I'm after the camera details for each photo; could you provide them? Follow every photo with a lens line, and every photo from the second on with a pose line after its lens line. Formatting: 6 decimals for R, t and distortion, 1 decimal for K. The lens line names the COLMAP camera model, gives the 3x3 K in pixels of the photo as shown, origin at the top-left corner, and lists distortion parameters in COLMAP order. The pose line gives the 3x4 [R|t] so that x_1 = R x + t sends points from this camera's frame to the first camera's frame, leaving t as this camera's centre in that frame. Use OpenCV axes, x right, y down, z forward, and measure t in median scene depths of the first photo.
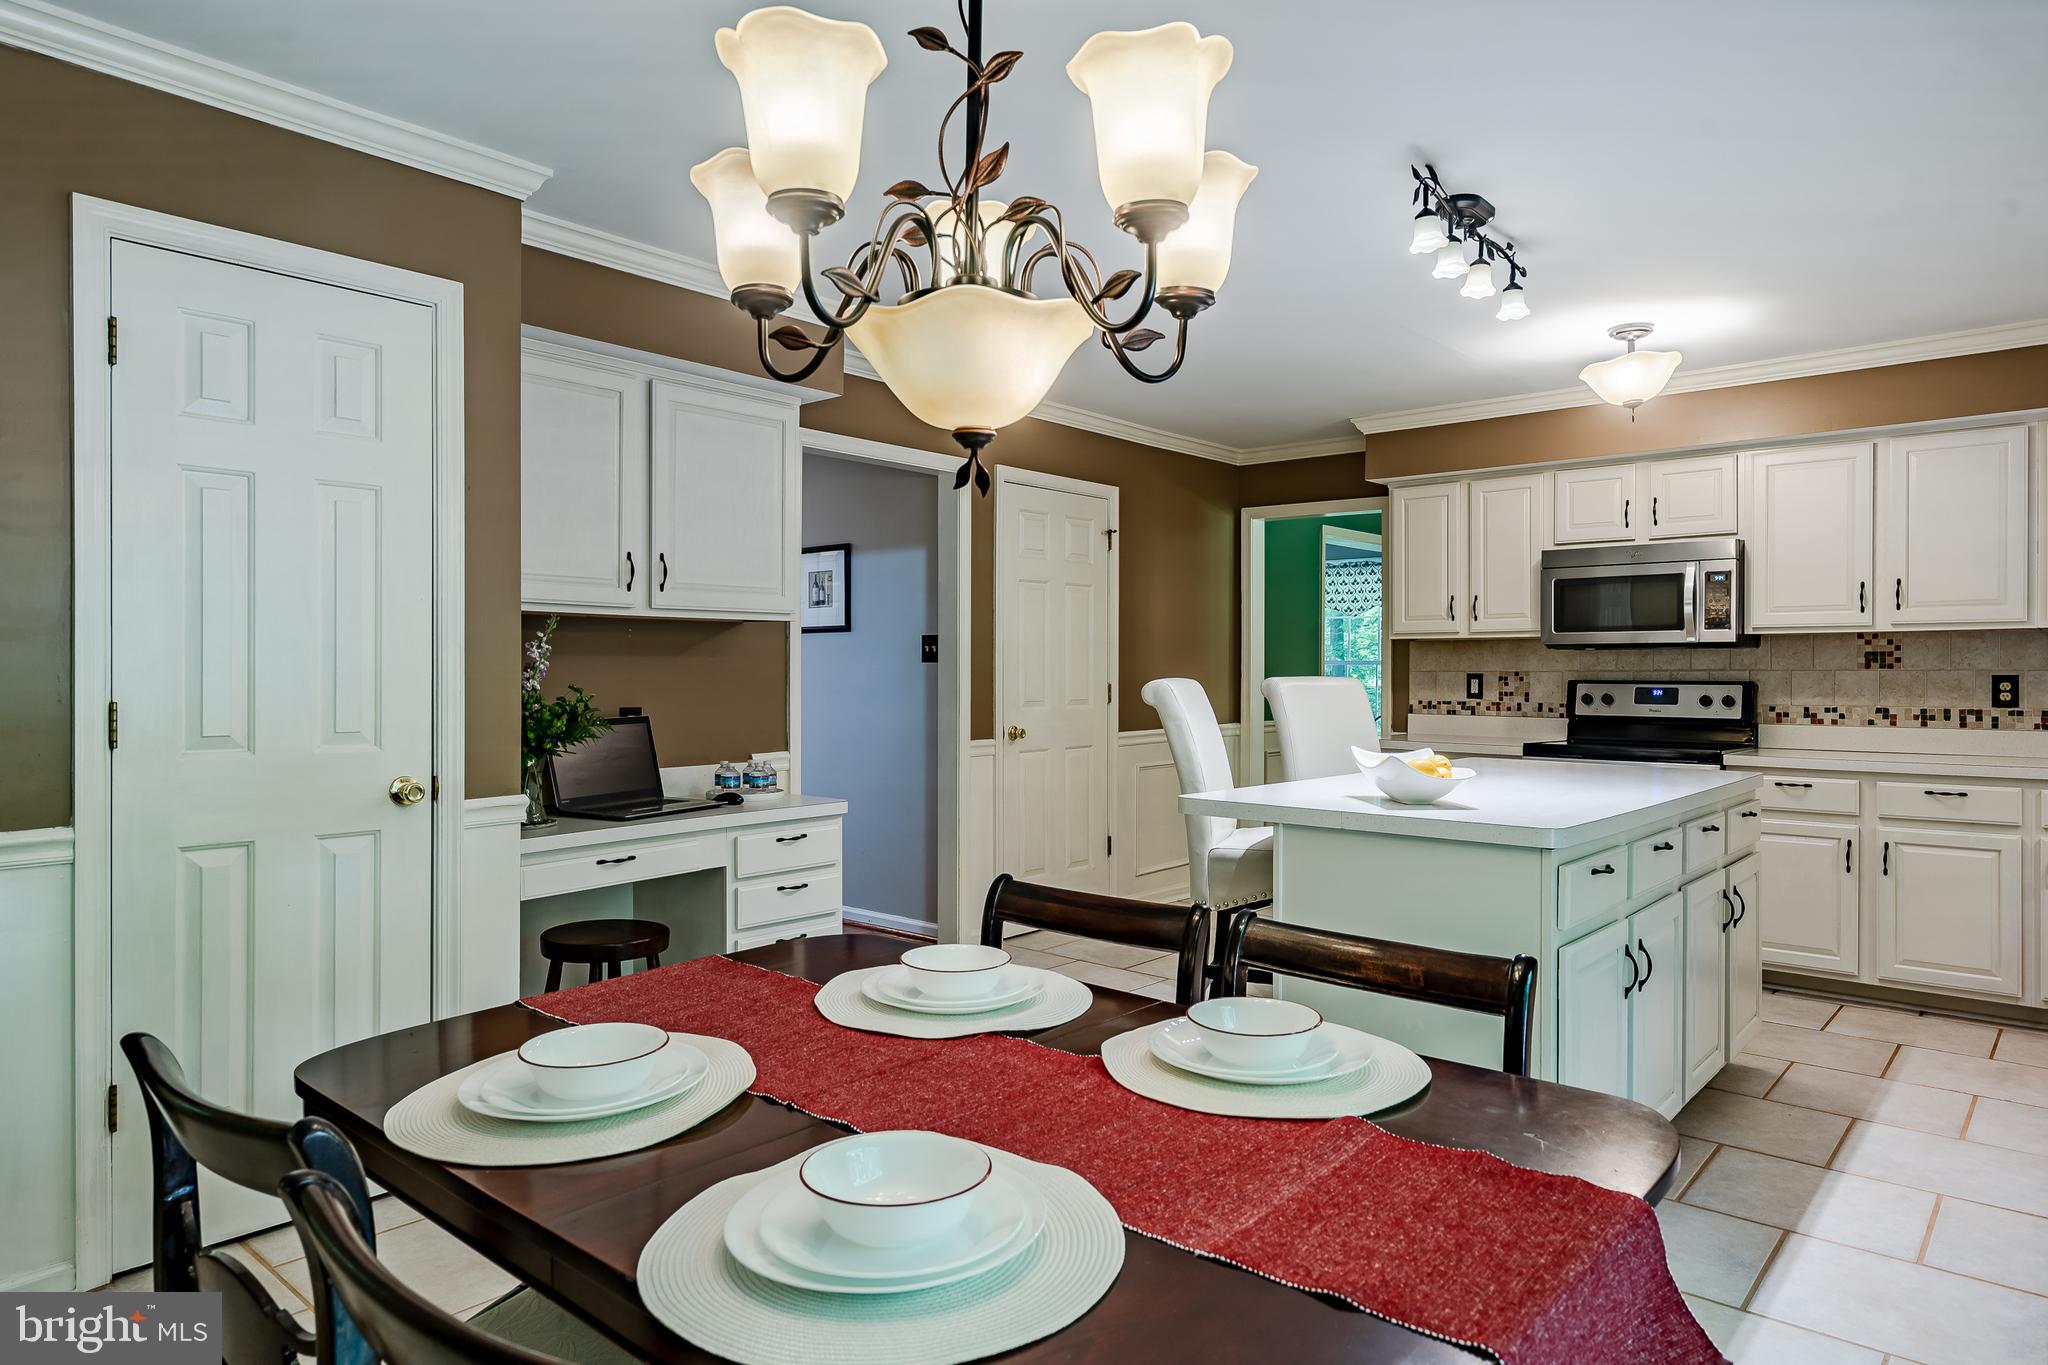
lens RADIAL K [[1235.9, 0, 1024.0], [0, 1235.9, 682.5], [0, 0, 1]] dist [0.012734, 0.000583]
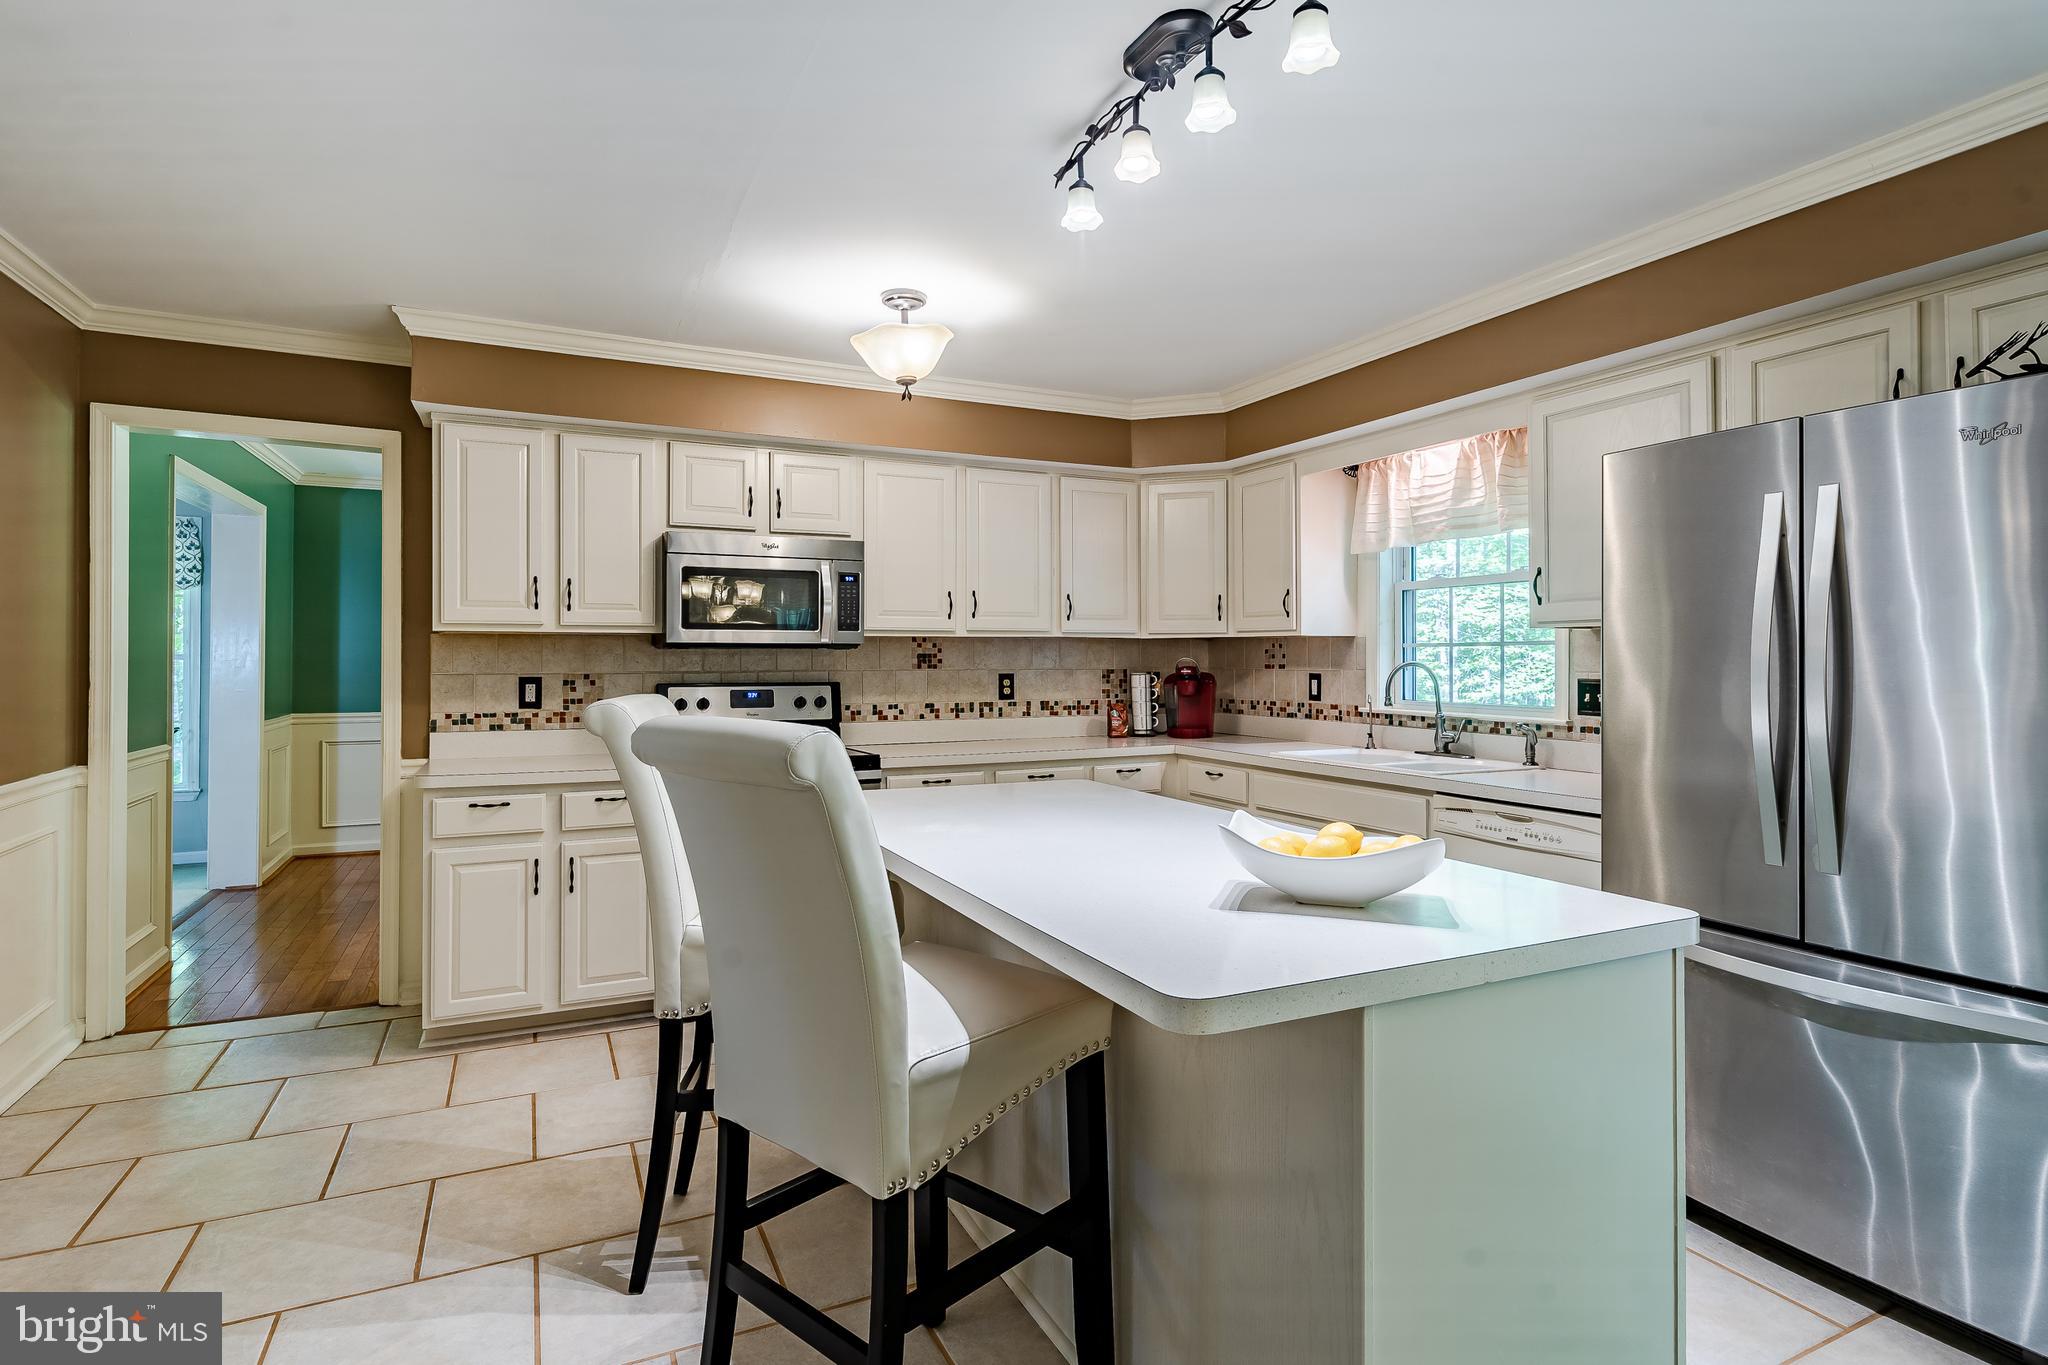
lens RADIAL K [[1026.0, 0, 1018.5], [0, 1026.0, 649.1], [0, 0, 1]] dist [0.000308, 0.000200]
pose [[0.399532, 0.006701, 0.916695, -0.132957], [0.009946, 0.999883, -0.011644, -0.016911], [-0.916665, 0.013769, 0.399419, 0.537415]]
